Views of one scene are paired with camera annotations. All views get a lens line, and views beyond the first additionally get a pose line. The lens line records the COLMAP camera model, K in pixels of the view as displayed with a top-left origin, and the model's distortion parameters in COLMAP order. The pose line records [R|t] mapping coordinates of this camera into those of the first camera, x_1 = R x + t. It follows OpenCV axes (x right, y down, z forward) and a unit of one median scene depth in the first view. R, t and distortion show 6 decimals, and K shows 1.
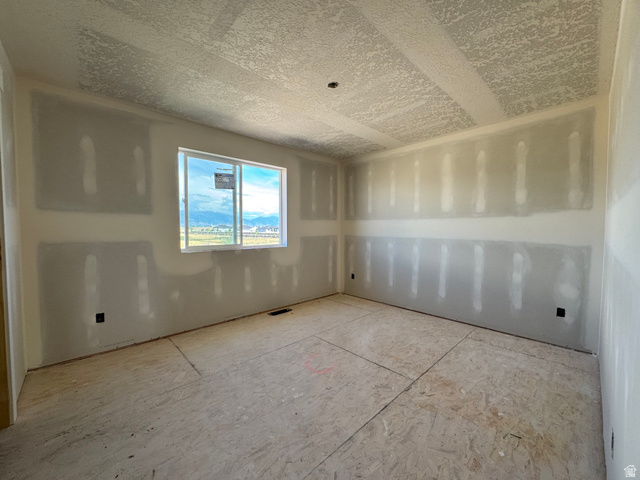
lens RADIAL K [[257.8, 0, 318.1], [0, 257.8, 237.9], [0, 0, 1]] dist [-0.002142, 0.000124]
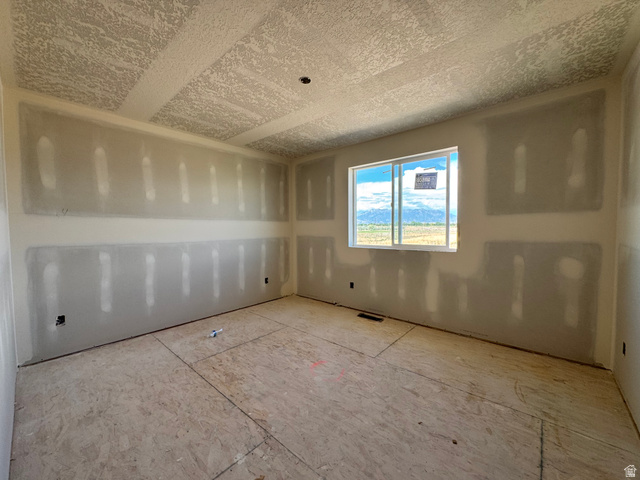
lens RADIAL K [[257.8, 0, 323.9], [0, 257.8, 241.5], [0, 0, 1]] dist [-0.002142, 0.000124]
pose [[0.097444, 0.053445, -0.993805, 0.588772], [-0.030669, 0.998244, 0.050676, -0.024925], [0.994768, 0.025541, 0.098912, 0.565492]]
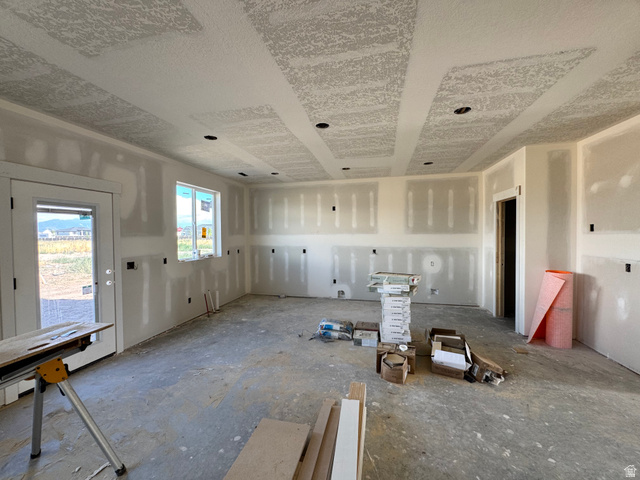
lens RADIAL K [[257.8, 0, 320.0], [0, 257.8, 239.9], [0, 0, 1]] dist [-0.002142, 0.000124]
pose [[0.840926, -0.005136, 0.541125, -0.393600], [0.016552, 0.999731, -0.016233, -0.016879], [-0.540897, 0.022607, 0.840785, -0.275700]]
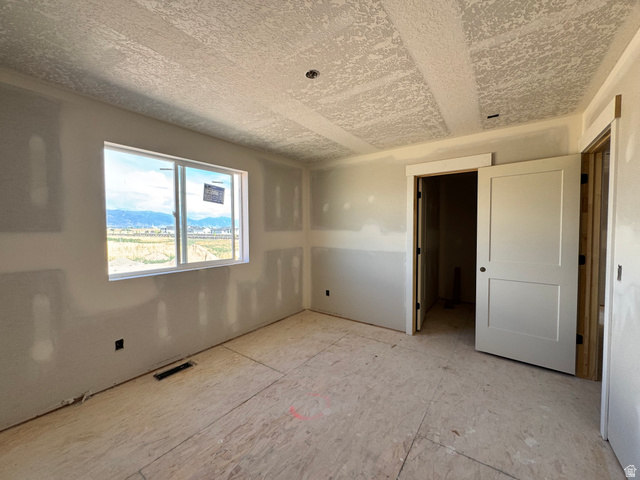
lens RADIAL K [[257.8, 0, 316.0], [0, 257.8, 241.6], [0, 0, 1]] dist [-0.002142, 0.000124]
pose [[0.984773, -0.009560, 0.173584, -0.050509], [0.008104, 0.999926, 0.009096, -0.045065], [-0.173658, -0.007551, 0.984777, 0.119314]]
